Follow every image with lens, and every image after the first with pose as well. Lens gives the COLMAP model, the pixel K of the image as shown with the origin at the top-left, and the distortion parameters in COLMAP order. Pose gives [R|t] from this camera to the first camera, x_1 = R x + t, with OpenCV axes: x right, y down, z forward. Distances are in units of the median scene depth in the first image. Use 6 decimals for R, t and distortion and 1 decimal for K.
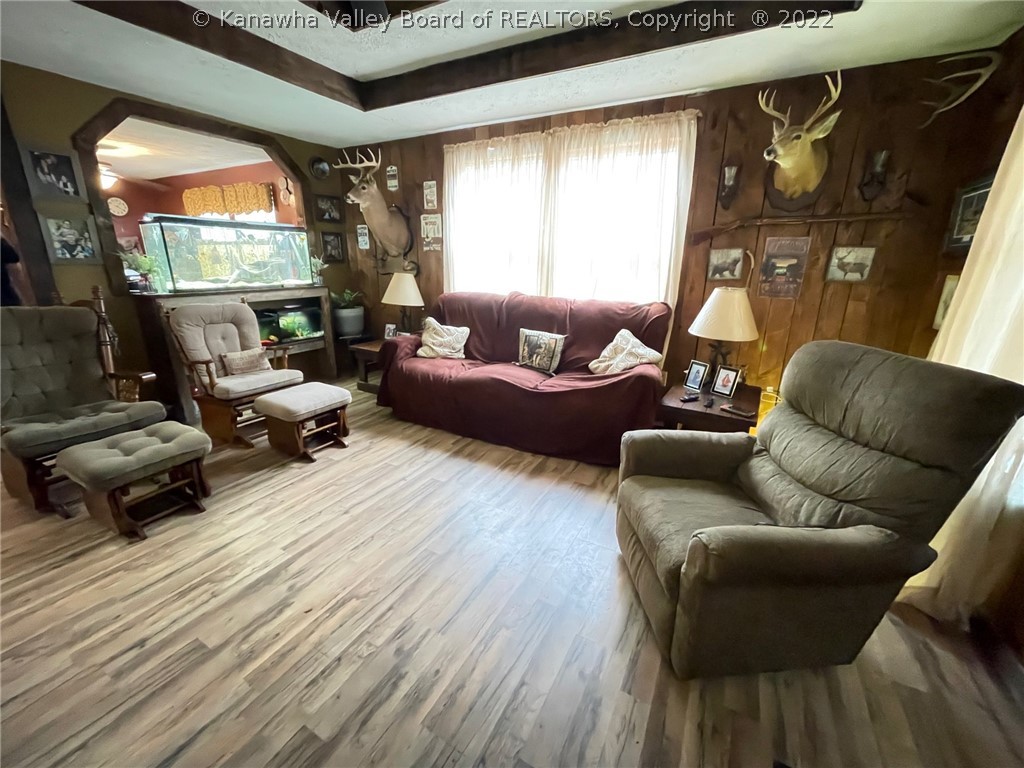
lens RADIAL K [[413.2, 0, 508.4], [0, 413.2, 381.1], [0, 0, 1]] dist [-0.000528, -0.000227]
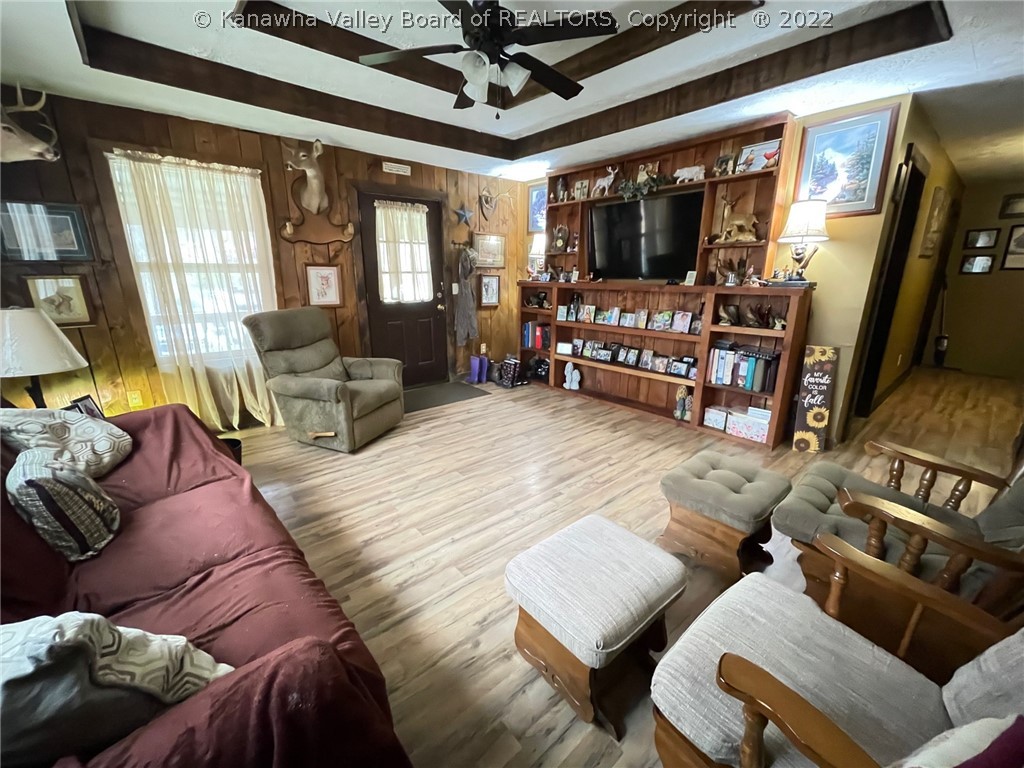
lens RADIAL K [[413.2, 0, 508.4], [0, 413.2, 381.1], [0, 0, 1]] dist [-0.000528, -0.000227]
pose [[-0.935815, -0.109564, 0.335033, -0.506549], [0.085778, 0.851111, 0.517930, -0.385304], [-0.341896, 0.513425, -0.787084, 1.226797]]
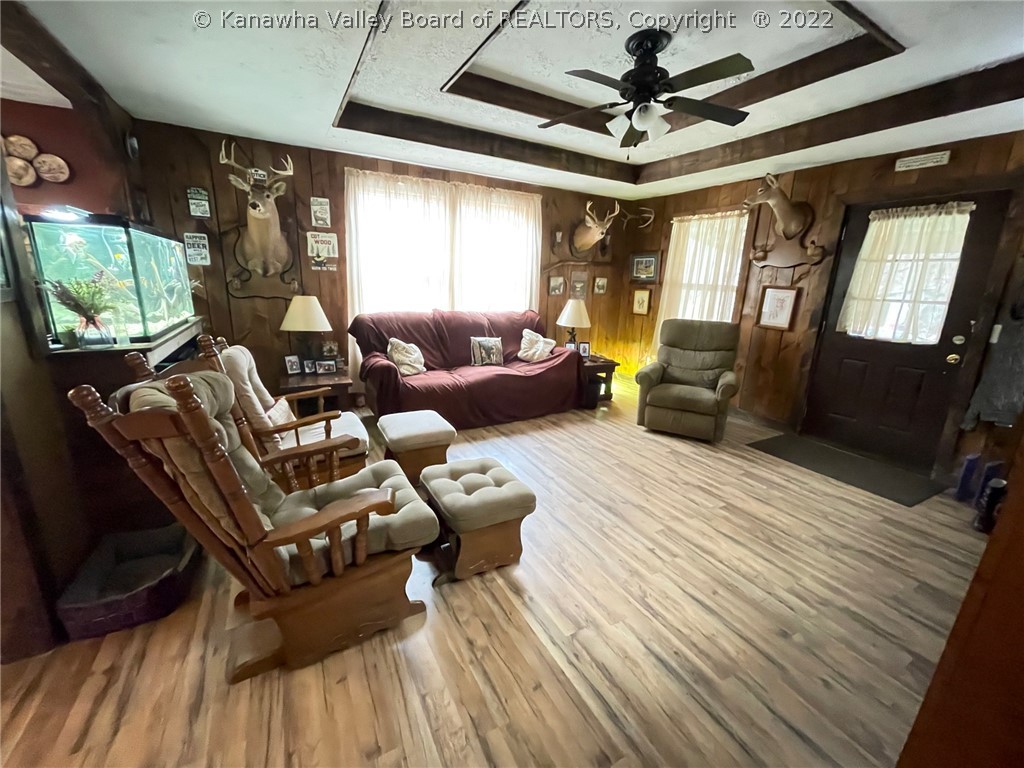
lens RADIAL K [[413.2, 0, 508.4], [0, 413.2, 381.1], [0, 0, 1]] dist [-0.000528, -0.000227]
pose [[0.531691, -0.200587, 0.822842, -1.094475], [0.218731, 0.971111, 0.095395, -0.103048], [-0.818206, 0.129261, 0.560206, 0.242645]]
